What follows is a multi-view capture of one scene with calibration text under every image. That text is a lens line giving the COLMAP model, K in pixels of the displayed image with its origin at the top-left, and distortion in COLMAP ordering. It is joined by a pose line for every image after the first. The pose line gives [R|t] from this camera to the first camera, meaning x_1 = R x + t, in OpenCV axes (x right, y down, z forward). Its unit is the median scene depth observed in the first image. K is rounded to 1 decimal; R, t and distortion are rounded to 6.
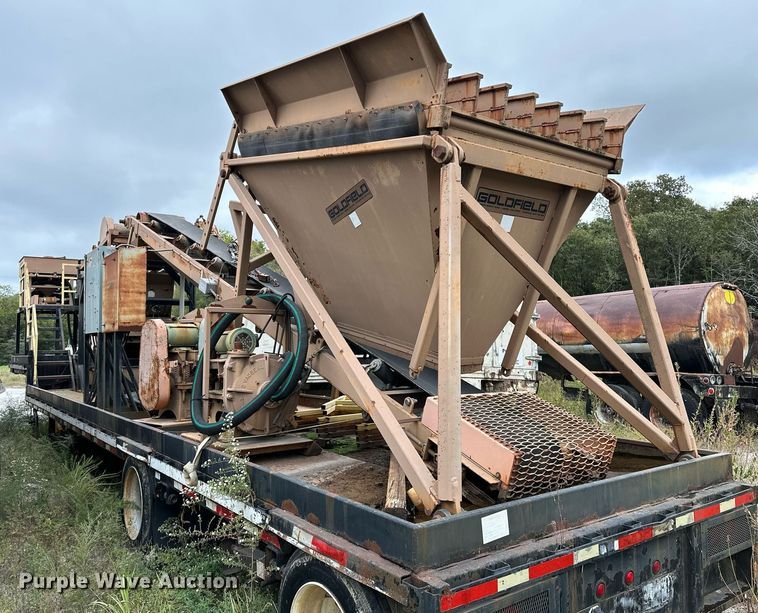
lens RADIAL K [[619.4, 0, 376.8], [0, 619.4, 295.2], [0, 0, 1]] dist [0.067949, -0.150328]
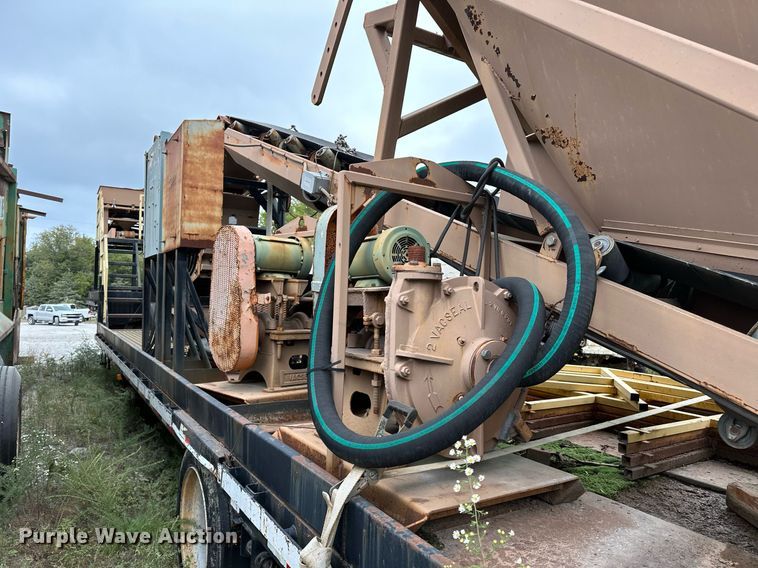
lens RADIAL K [[543.3, 0, 384.6], [0, 543.3, 288.8], [0, 0, 1]] dist [0.088240, -0.136901]
pose [[0.996316, 0.037319, -0.077208, -0.162767], [-0.032661, 0.997619, 0.060740, 0.062574], [0.079291, -0.057995, 0.995163, 0.463050]]
